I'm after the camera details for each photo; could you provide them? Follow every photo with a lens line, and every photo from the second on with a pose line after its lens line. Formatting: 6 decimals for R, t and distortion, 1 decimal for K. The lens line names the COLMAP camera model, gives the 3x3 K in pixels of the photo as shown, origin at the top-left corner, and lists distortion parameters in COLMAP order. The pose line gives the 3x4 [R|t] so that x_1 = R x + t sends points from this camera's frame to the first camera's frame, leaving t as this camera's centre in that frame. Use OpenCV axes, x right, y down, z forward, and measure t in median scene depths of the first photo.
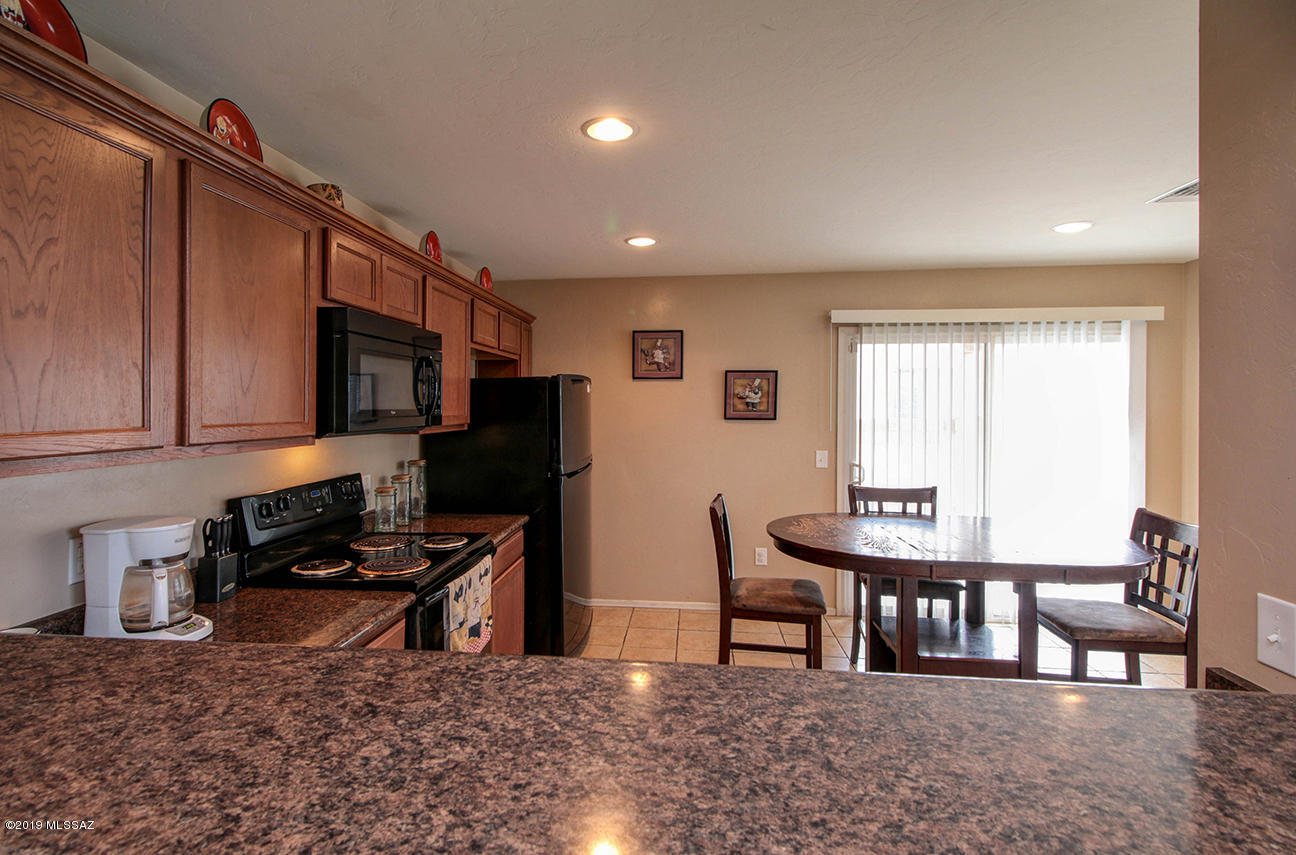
lens RADIAL K [[600.1, 0, 651.3], [0, 600.1, 429.0], [0, 0, 1]] dist [0.028523, -0.001029]
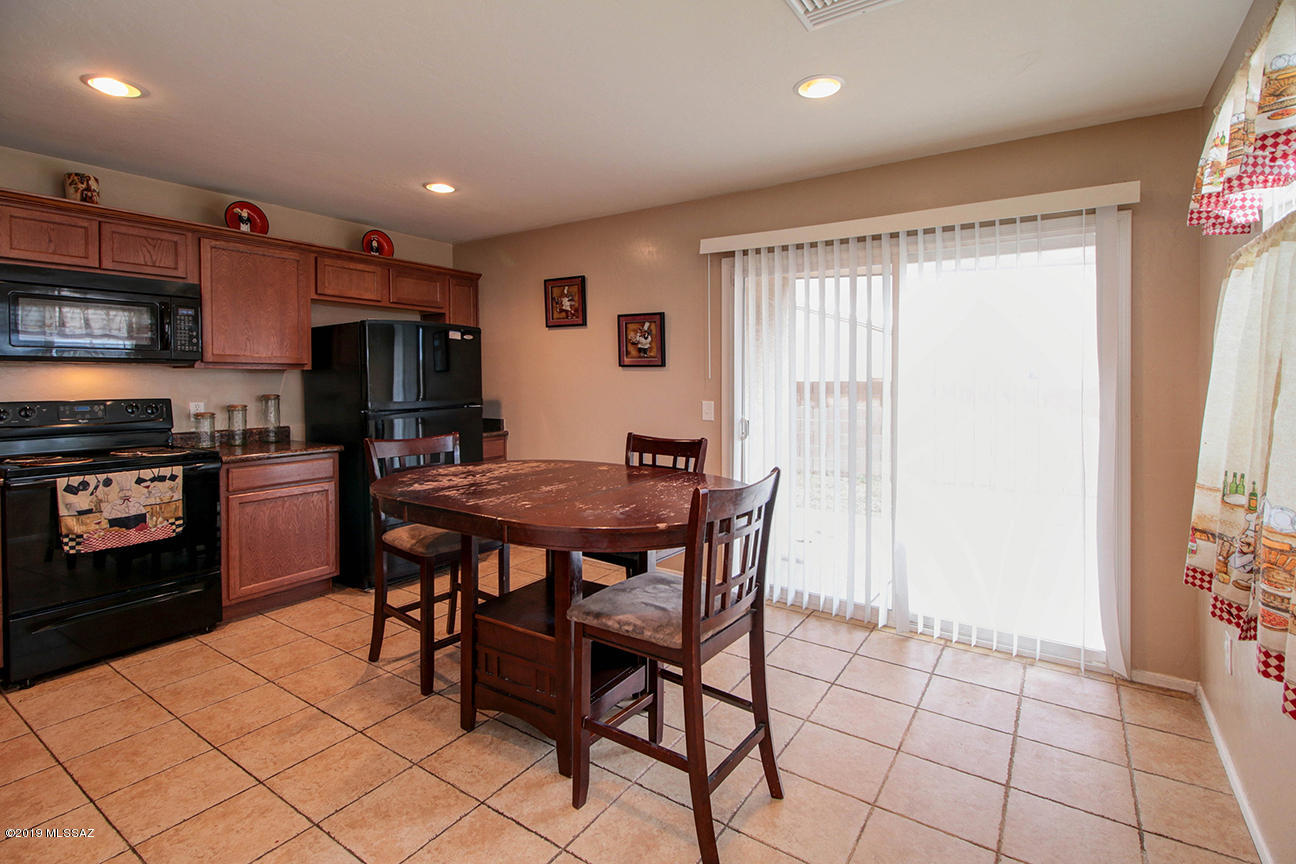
lens RADIAL K [[600.1, 0, 657.1], [0, 600.1, 375.7], [0, 0, 1]] dist [0.028523, -0.001029]
pose [[0.901839, 0.002402, -0.432066, 0.588551], [-0.018564, 0.999277, -0.033193, 0.029114], [0.431674, 0.037956, 0.901231, 0.171386]]
